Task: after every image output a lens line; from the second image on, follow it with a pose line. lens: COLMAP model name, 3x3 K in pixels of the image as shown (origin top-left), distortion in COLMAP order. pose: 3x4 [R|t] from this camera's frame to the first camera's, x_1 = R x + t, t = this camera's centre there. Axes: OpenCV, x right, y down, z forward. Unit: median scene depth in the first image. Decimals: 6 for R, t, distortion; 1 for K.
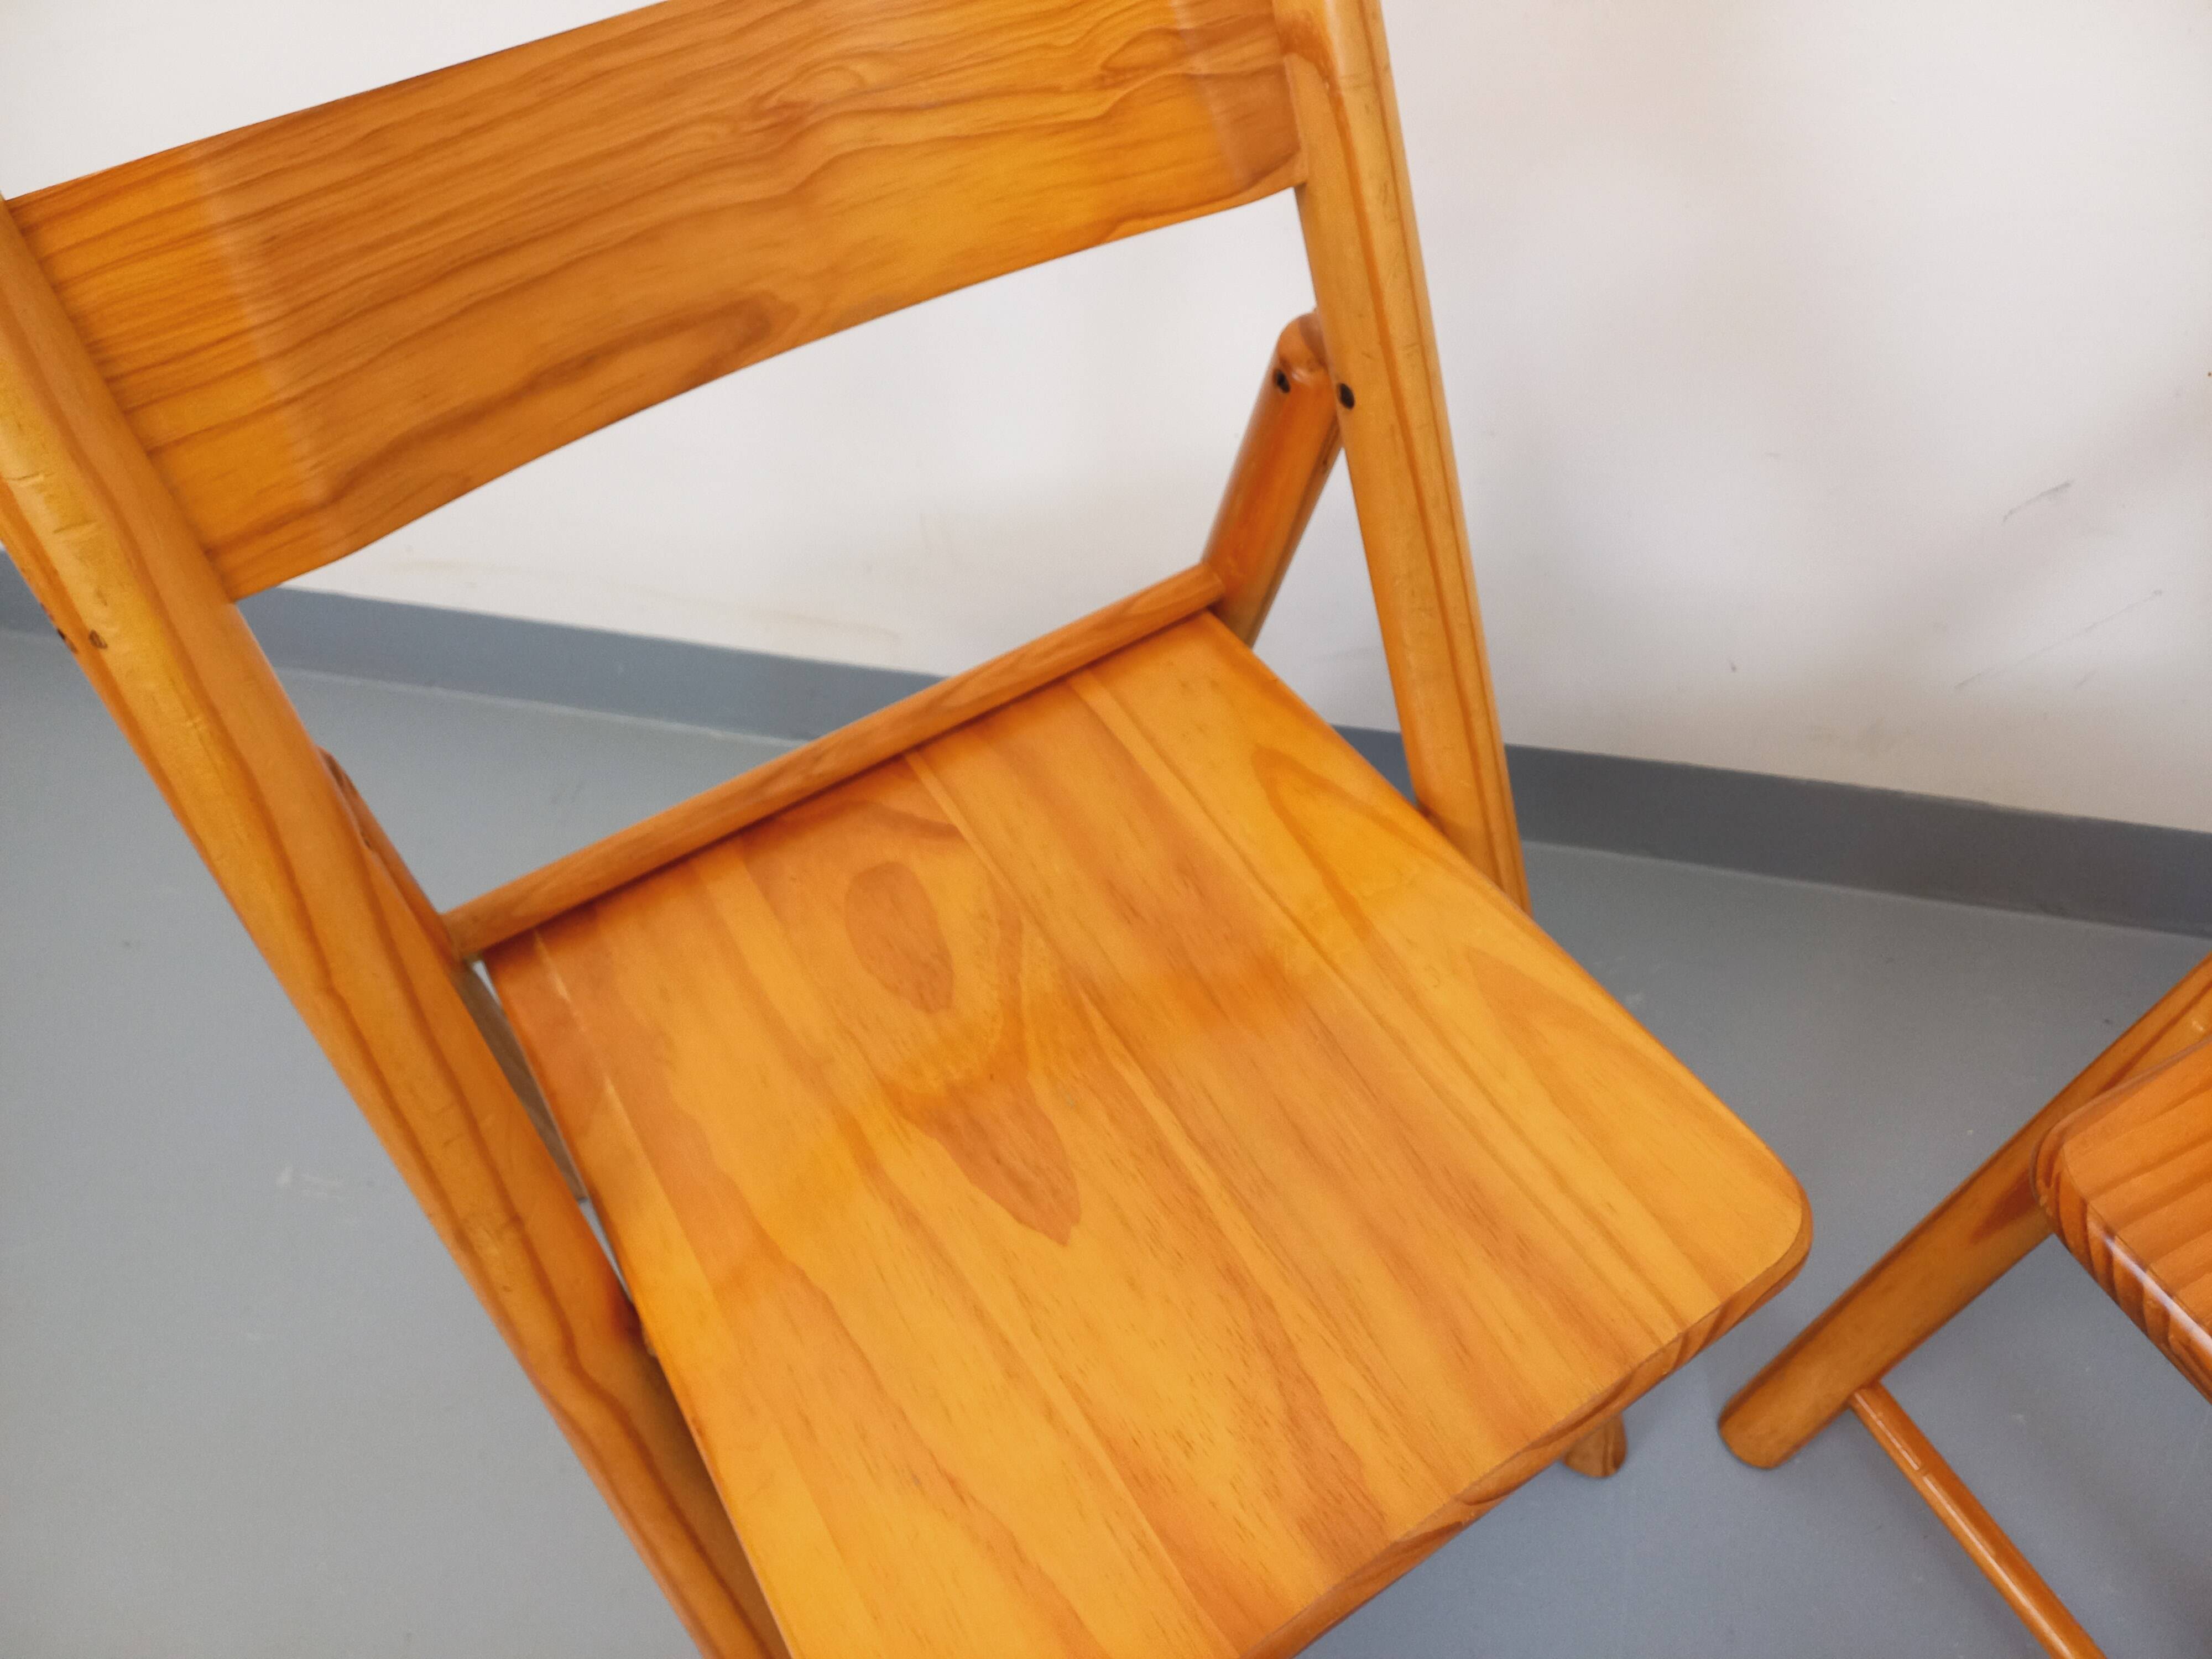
lens RADIAL K [[1612.9, 0, 1126.0], [0, 1612.9, 802.3], [0, 0, 1]] dist [0.054349, -0.074068]
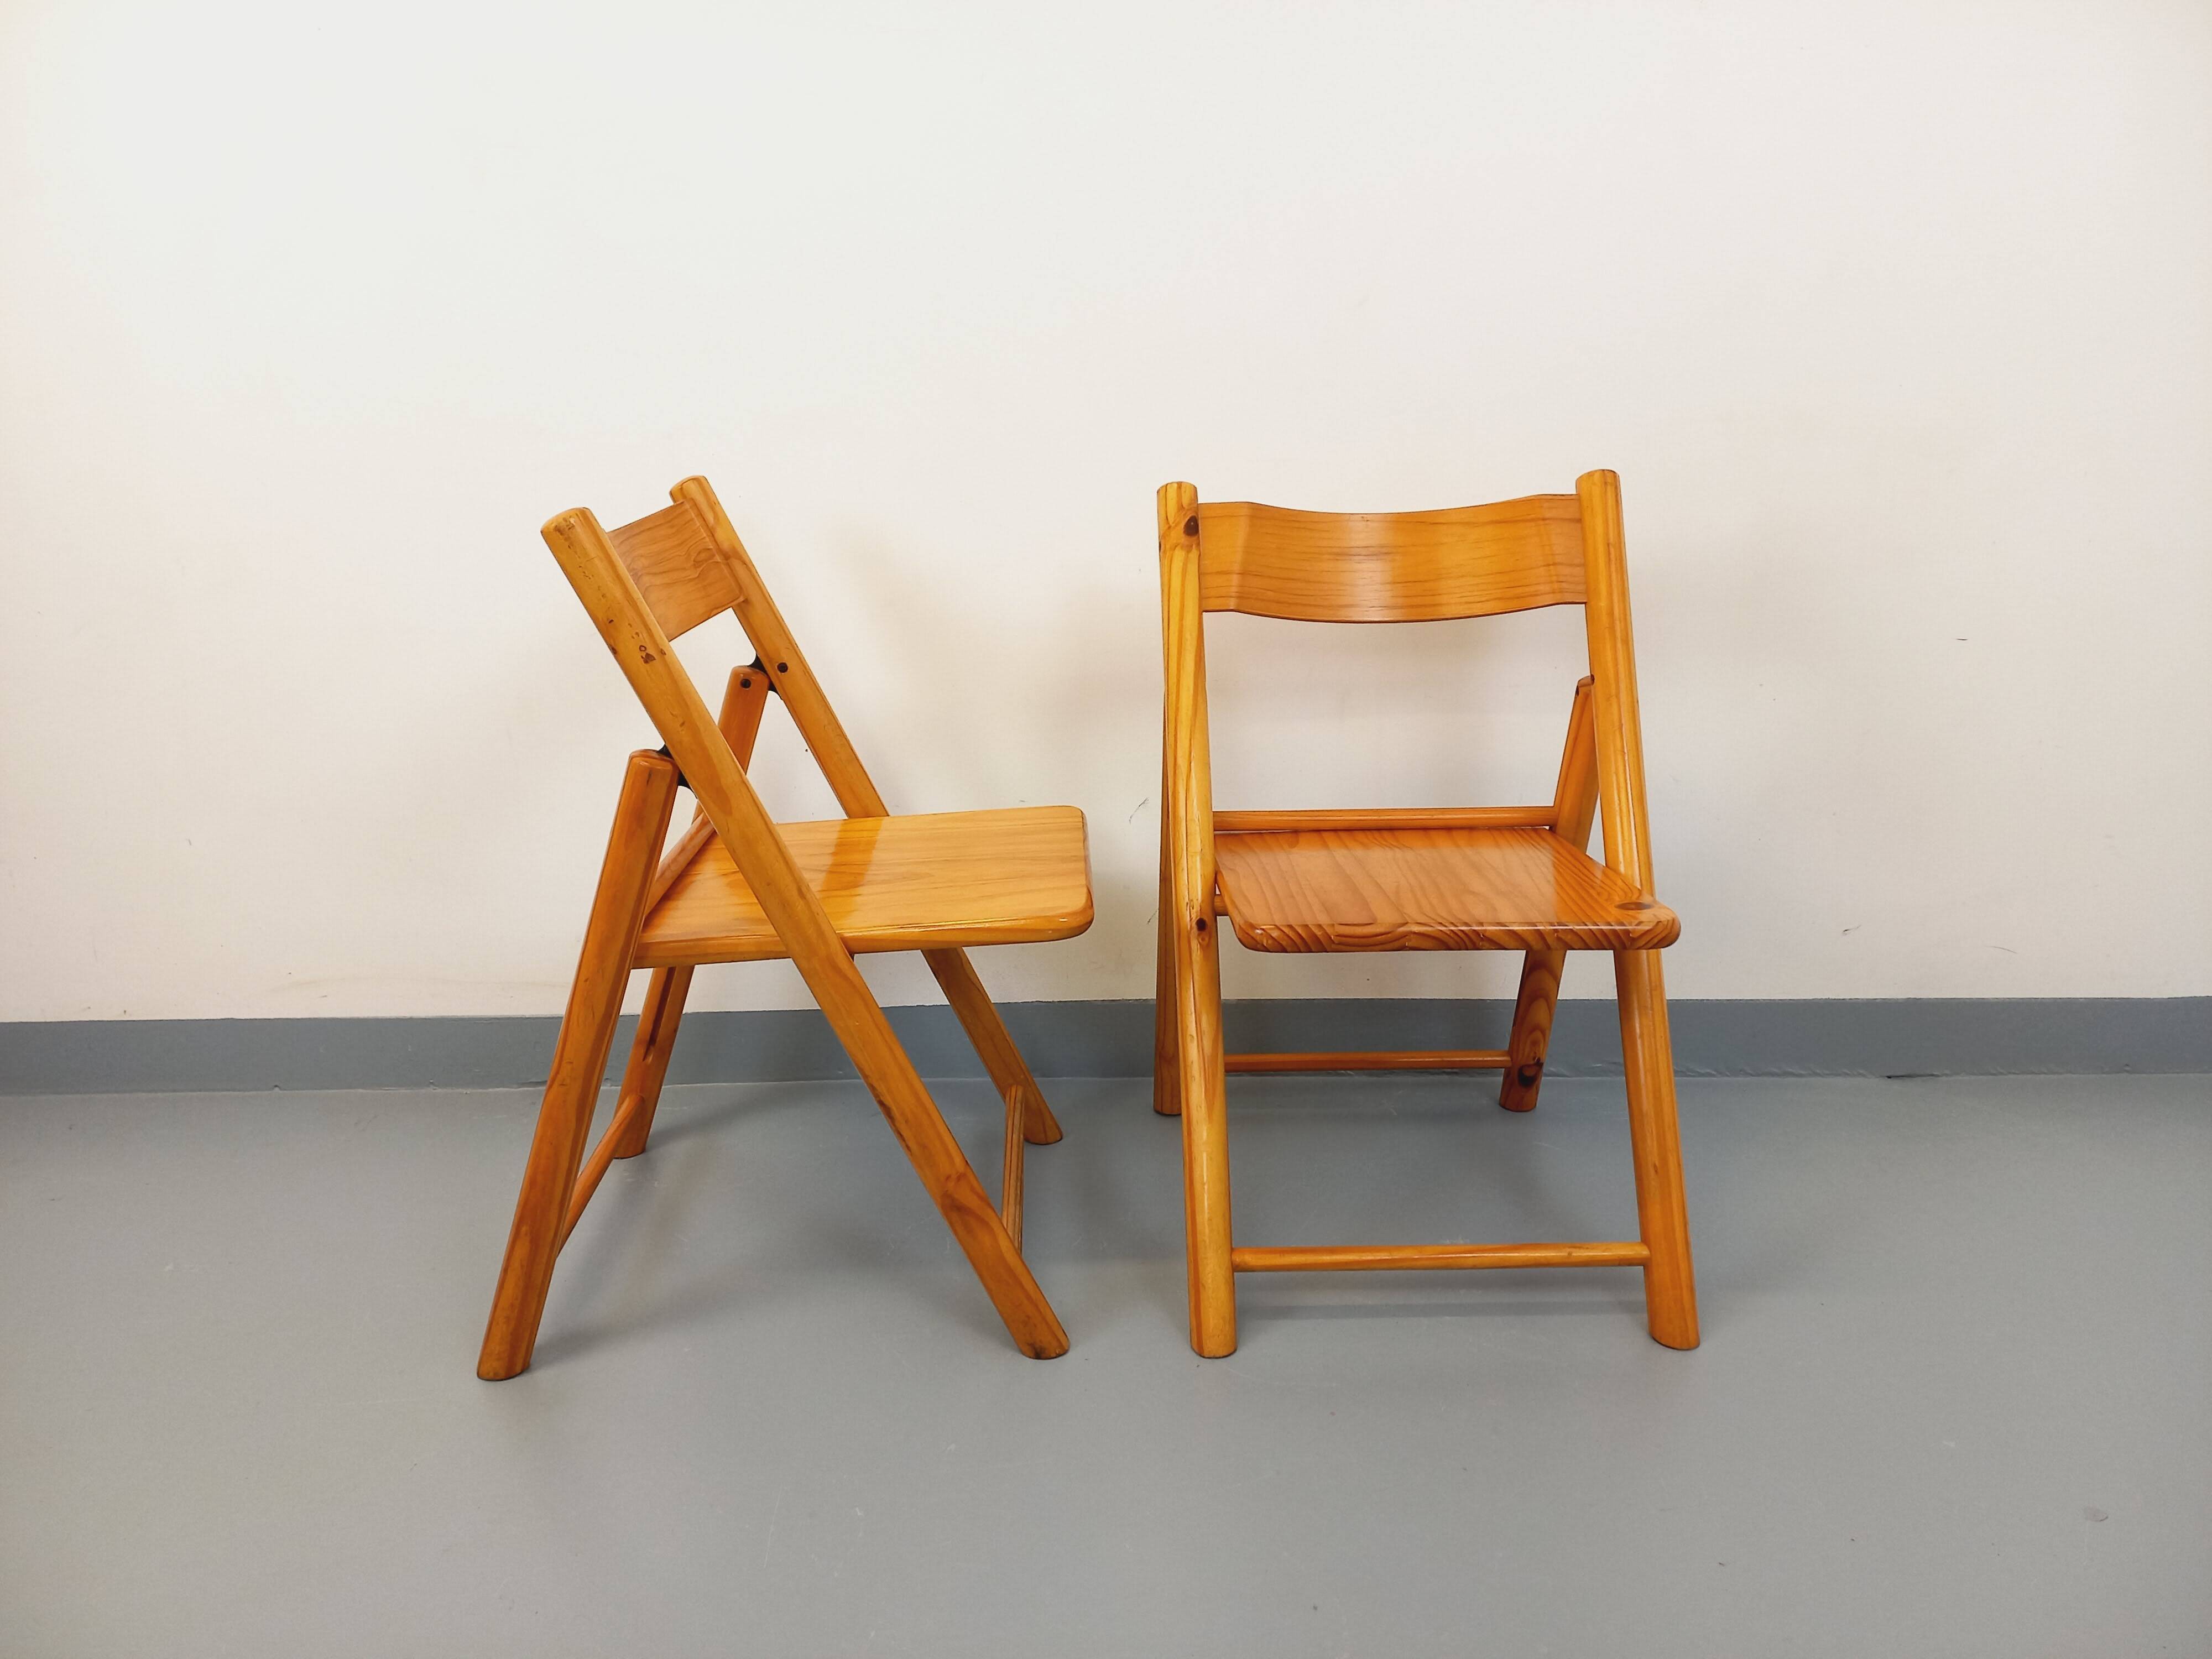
lens RADIAL K [[1613.7, 0, 1095.7], [0, 1613.7, 821.4], [0, 0, 1]] dist [0.074999, -0.083031]
pose [[0.523668, -0.204113, 0.827109, -2.046149], [0.662777, 0.707601, -0.245004, 1.027676], [-0.535255, 0.676490, 0.505829, -0.531702]]
